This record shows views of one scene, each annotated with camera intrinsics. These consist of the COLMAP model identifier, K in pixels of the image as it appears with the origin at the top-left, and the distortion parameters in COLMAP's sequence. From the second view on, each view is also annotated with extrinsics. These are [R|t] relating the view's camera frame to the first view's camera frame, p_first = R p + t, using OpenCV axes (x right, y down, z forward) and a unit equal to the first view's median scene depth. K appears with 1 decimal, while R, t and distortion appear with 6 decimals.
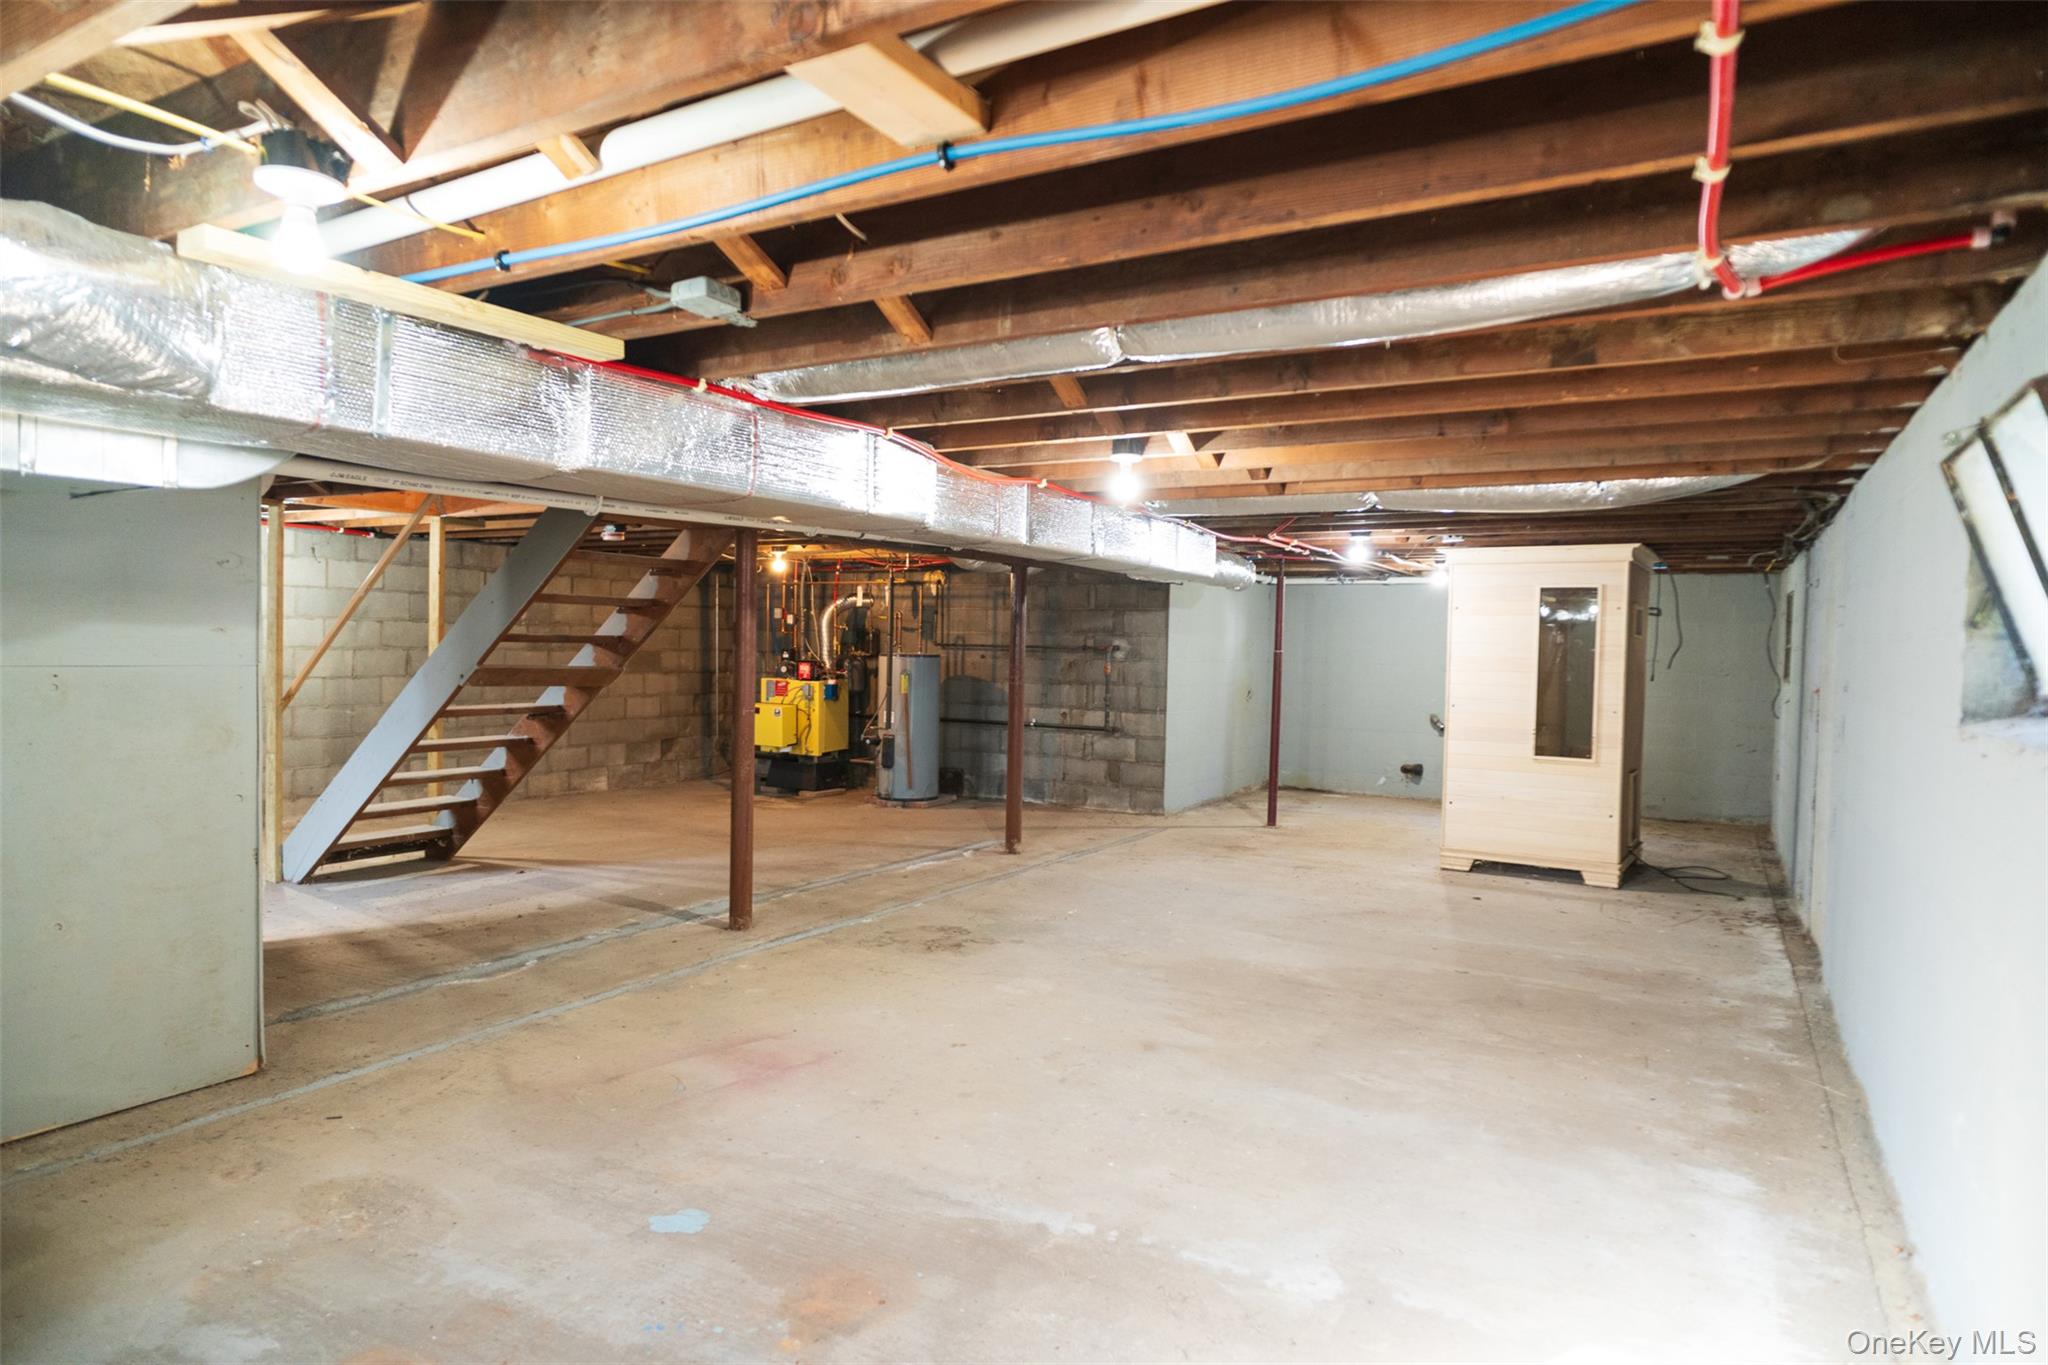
lens RADIAL K [[1194.0, 0, 1023.7], [0, 1194.0, 683.2], [0, 0, 1]] dist [-0.007332, 0.007989]
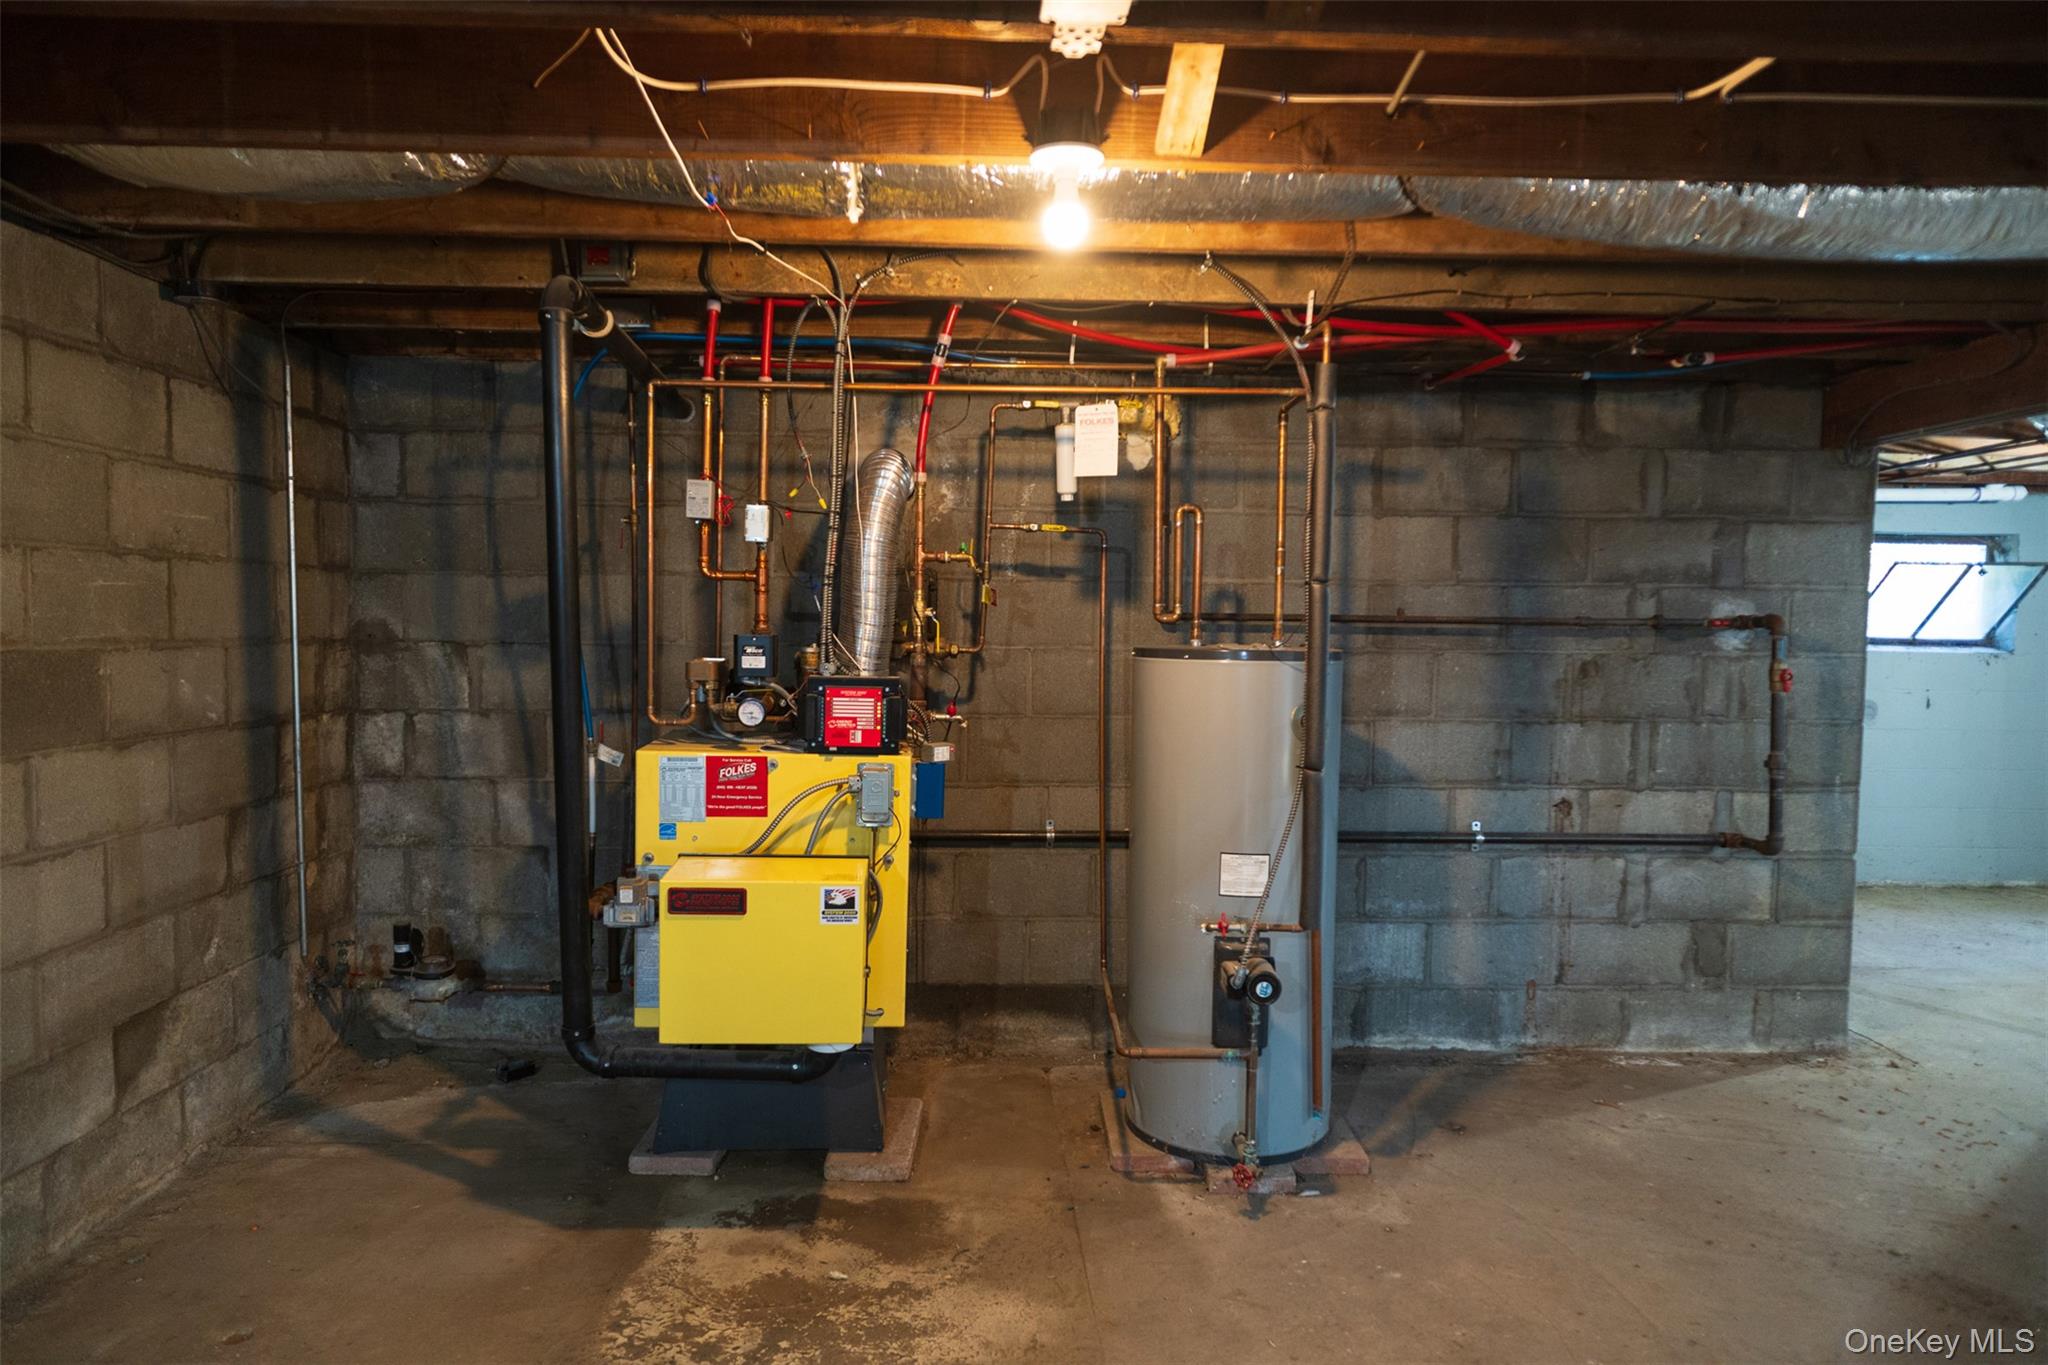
lens RADIAL K [[1194.0, 0, 1019.0], [0, 1194.0, 684.7], [0, 0, 1]] dist [-0.007332, 0.007989]
pose [[0.852291, -0.035739, 0.521846, -0.294992], [0.022152, 0.999234, 0.032253, -0.025927], [-0.522599, -0.015929, 0.852430, 0.767755]]
